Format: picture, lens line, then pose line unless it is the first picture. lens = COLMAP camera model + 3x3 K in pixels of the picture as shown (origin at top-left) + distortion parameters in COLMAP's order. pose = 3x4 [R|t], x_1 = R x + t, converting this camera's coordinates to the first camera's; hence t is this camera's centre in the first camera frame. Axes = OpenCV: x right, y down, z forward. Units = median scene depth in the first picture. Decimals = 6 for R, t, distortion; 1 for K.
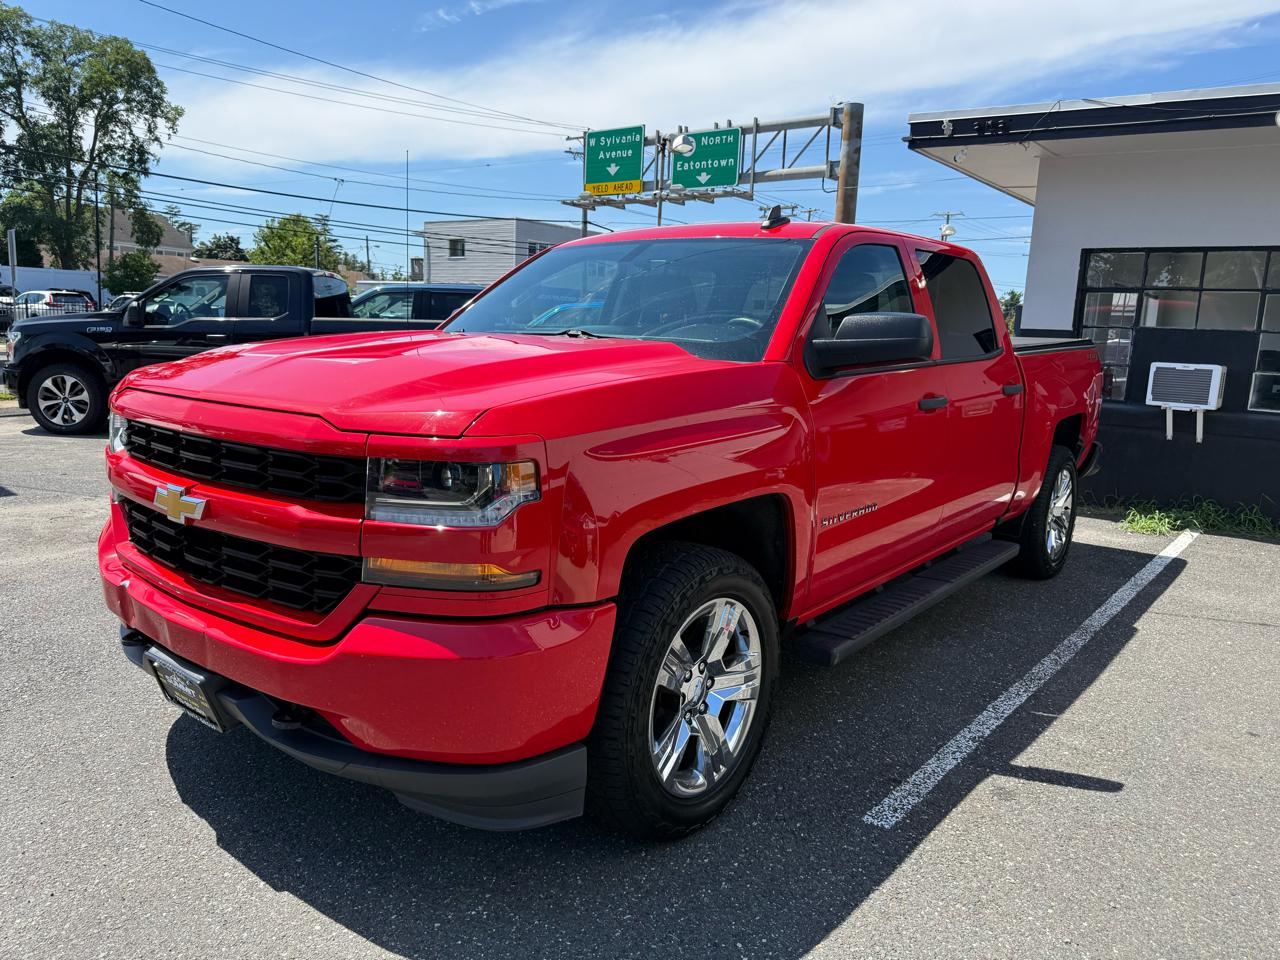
lens RADIAL K [[909.6, 0, 643.7], [0, 909.6, 478.9], [0, 0, 1]] dist [0.012575, -0.016902]
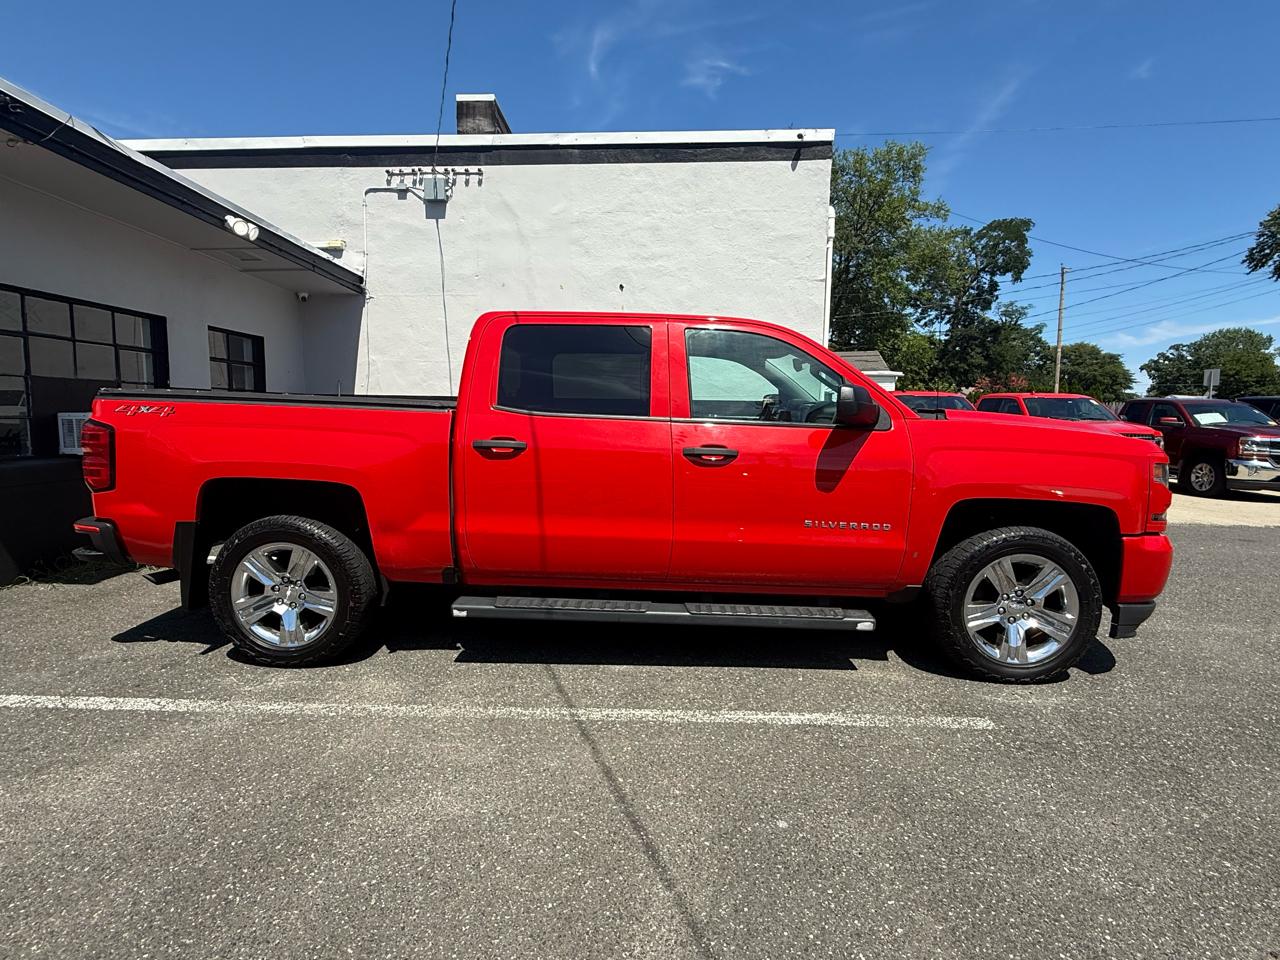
lens RADIAL K [[661.0, 0, 633.7], [0, 661.0, 476.7], [0, 0, 1]] dist [0.002939, -0.002072]
pose [[-0.590876, -0.122115, 0.797467, -0.099288], [0.099197, 0.969981, 0.222031, -0.042381], [-0.800641, 0.210299, -0.561024, 0.248582]]
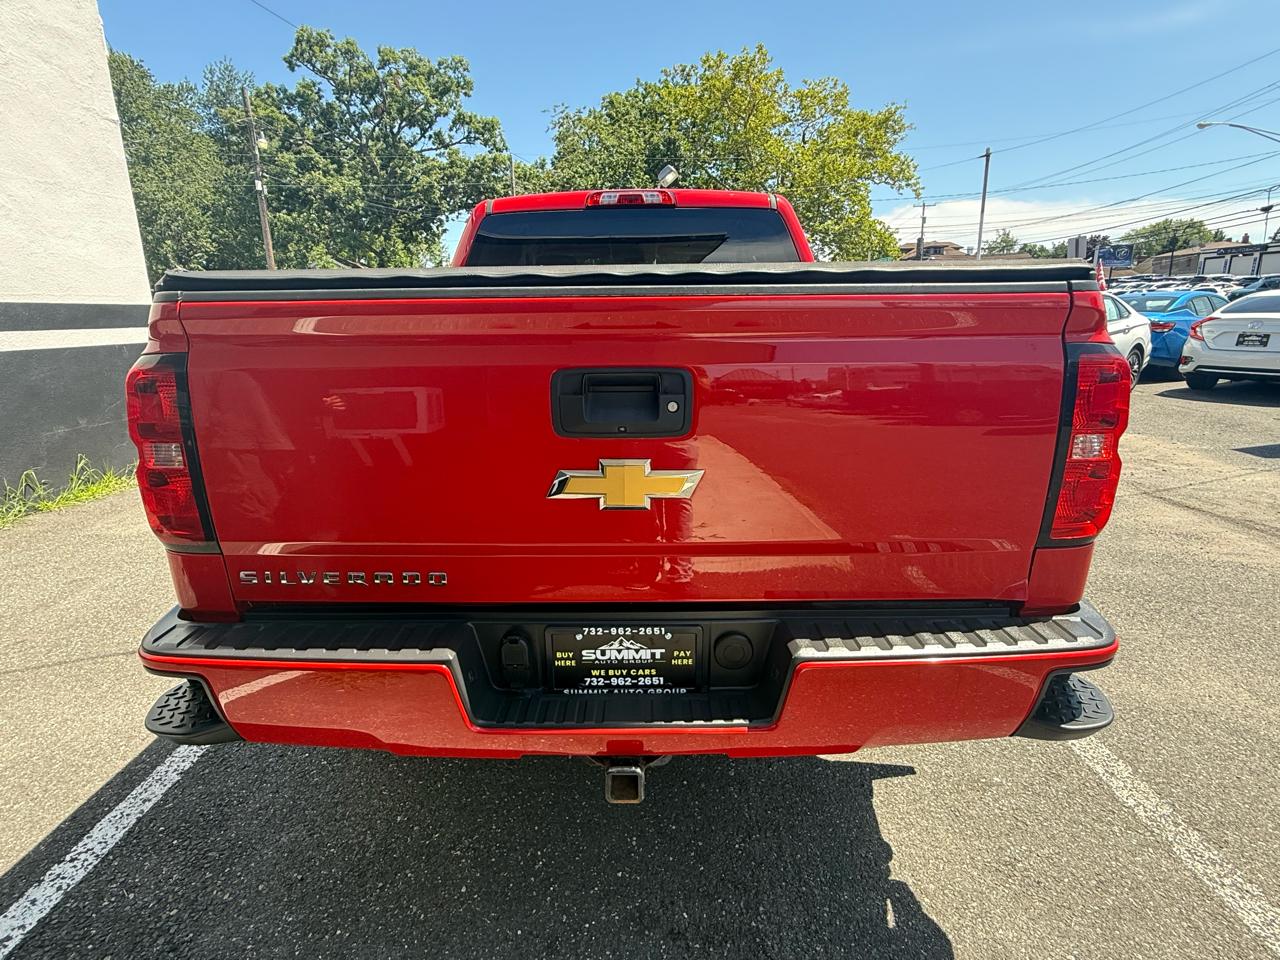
lens RADIAL K [[661.0, 0, 632.6], [0, 661.0, 473.3], [0, 0, 1]] dist [0.002939, -0.002072]
pose [[-0.792120, 0.125828, -0.597254, 0.110470], [-0.108291, 0.934024, 0.340401, -0.039271], [0.600682, 0.334316, -0.726233, 0.273600]]
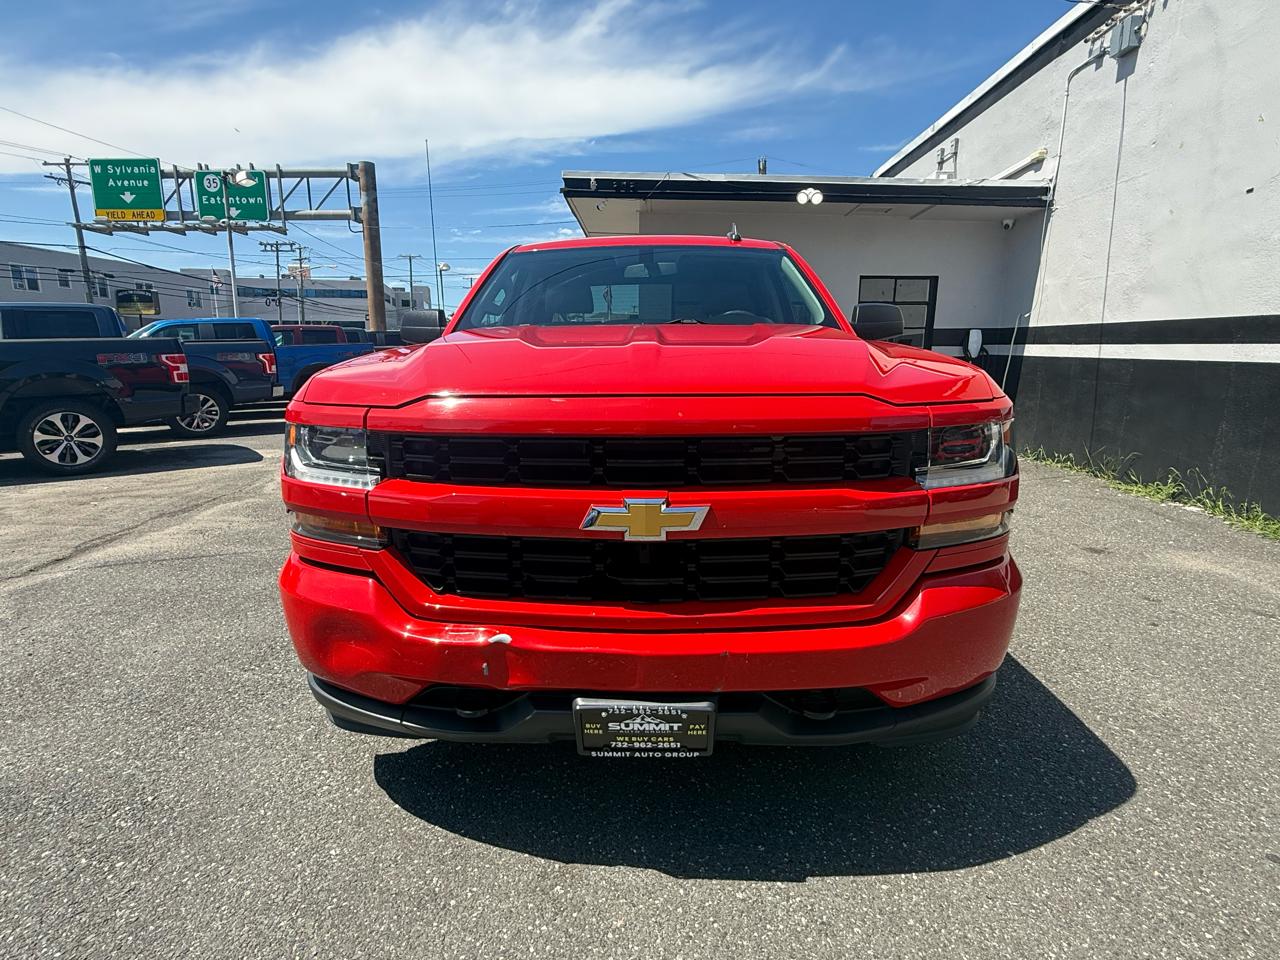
lens RADIAL K [[661.0, 0, 634.7], [0, 661.0, 479.5], [0, 0, 1]] dist [0.002939, -0.002072]
pose [[0.799967, -0.155187, 0.579629, -0.071640], [0.130448, 0.987852, 0.084447, -0.005216], [-0.585693, 0.008056, 0.810493, 0.041452]]
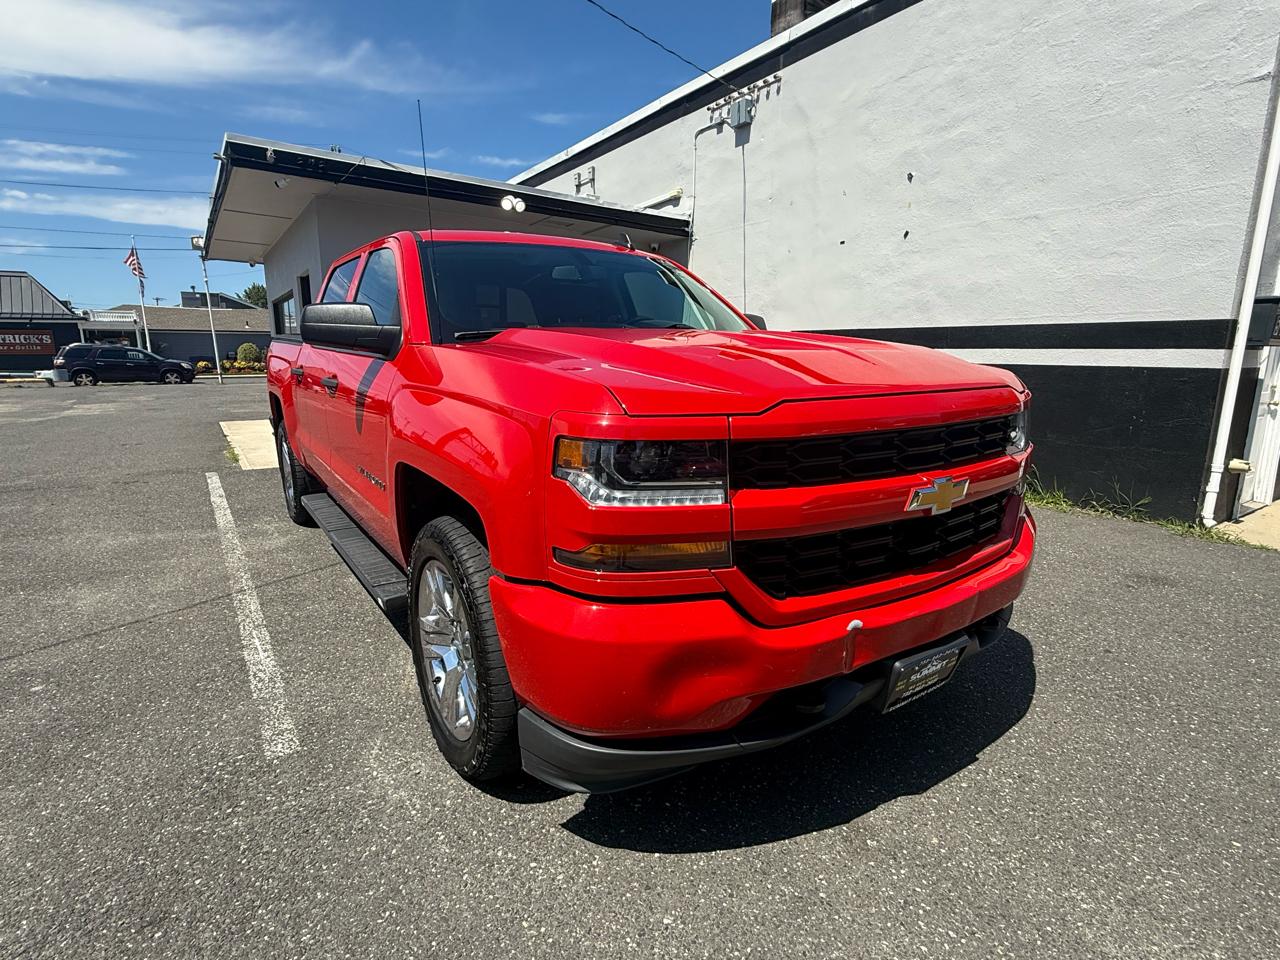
lens RADIAL K [[661.0, 0, 632.8], [0, 661.0, 477.3], [0, 0, 1]] dist [0.002939, -0.002072]
pose [[0.303734, -0.217657, 0.927562, -0.106954], [0.168632, 0.970467, 0.172505, -0.014739], [-0.937715, 0.104020, 0.331468, 0.088514]]
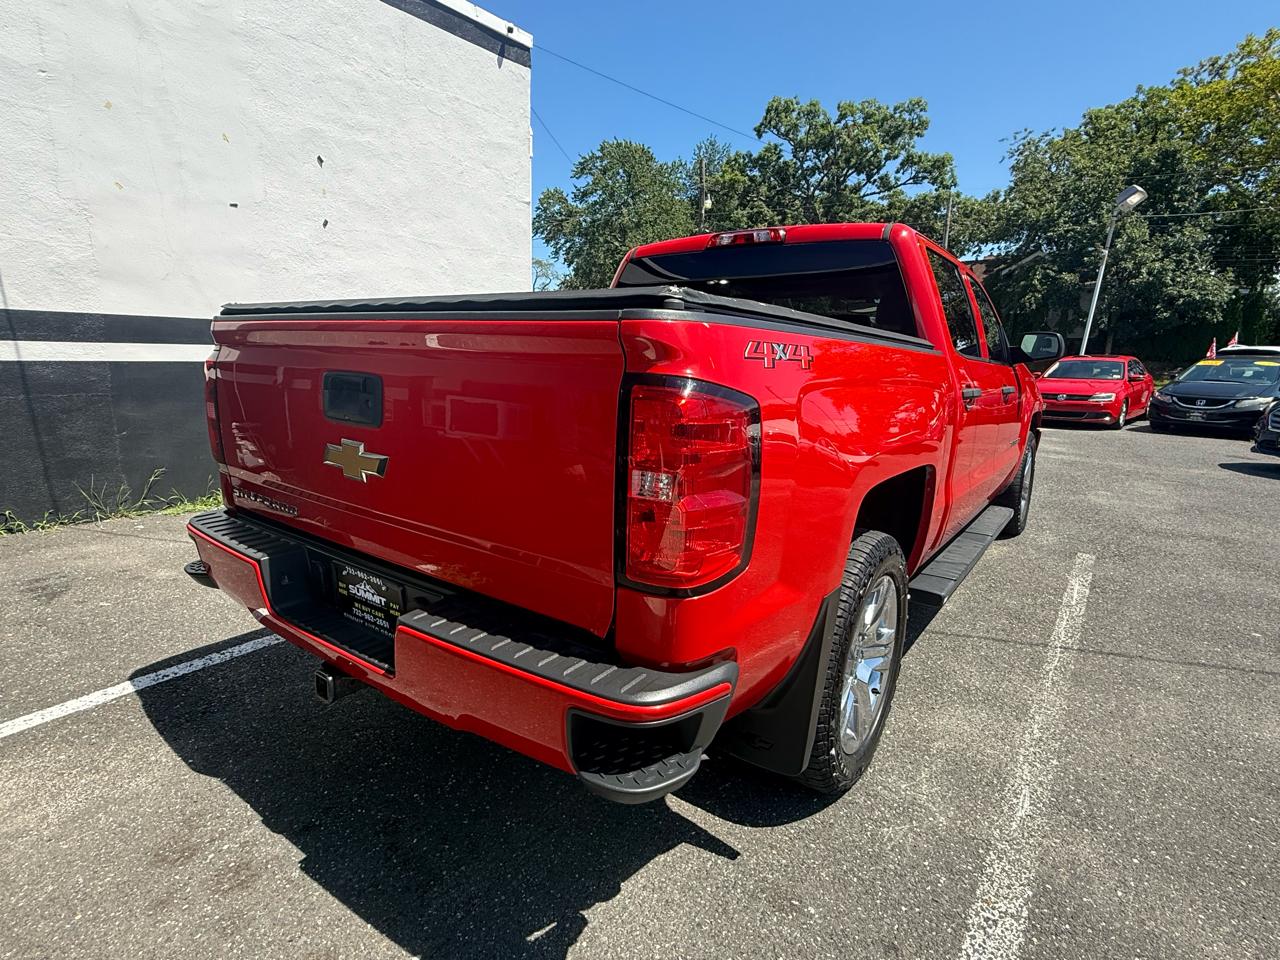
lens RADIAL K [[661.0, 0, 630.8], [0, 661.0, 474.7], [0, 0, 1]] dist [0.002939, -0.002072]
pose [[-0.998066, -0.048863, -0.038426, 0.062545], [-0.059043, 0.938508, 0.340170, -0.043689], [0.019442, 0.341781, -0.939578, 0.297431]]
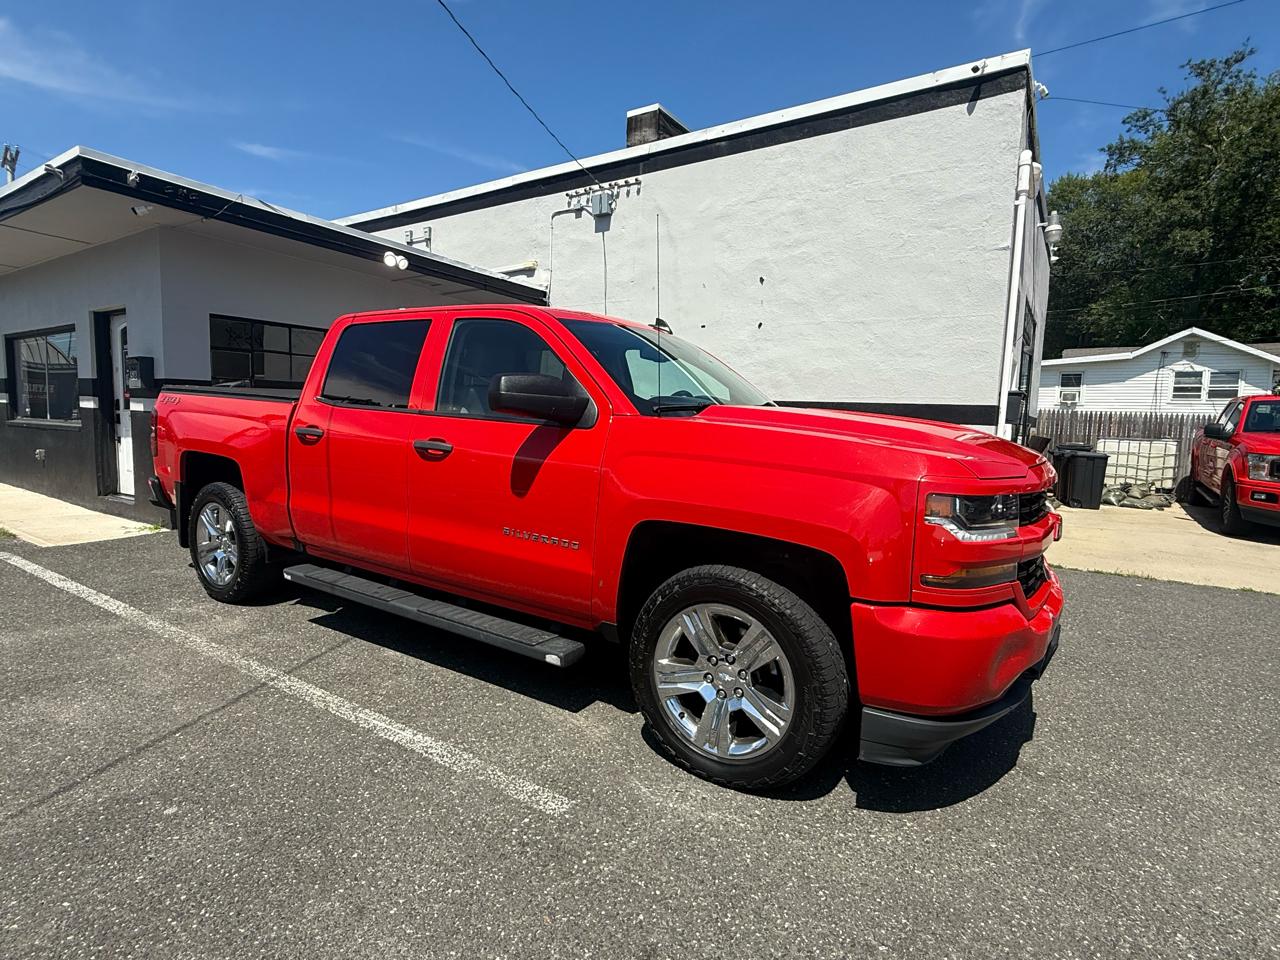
lens RADIAL K [[661.0, 0, 638.9], [0, 661.0, 474.2], [0, 0, 1]] dist [0.002939, -0.002072]
pose [[-0.085490, -0.134258, 0.987252, -0.128152], [0.131338, 0.980714, 0.144742, -0.026490], [-0.987644, 0.142038, -0.066208, 0.145949]]
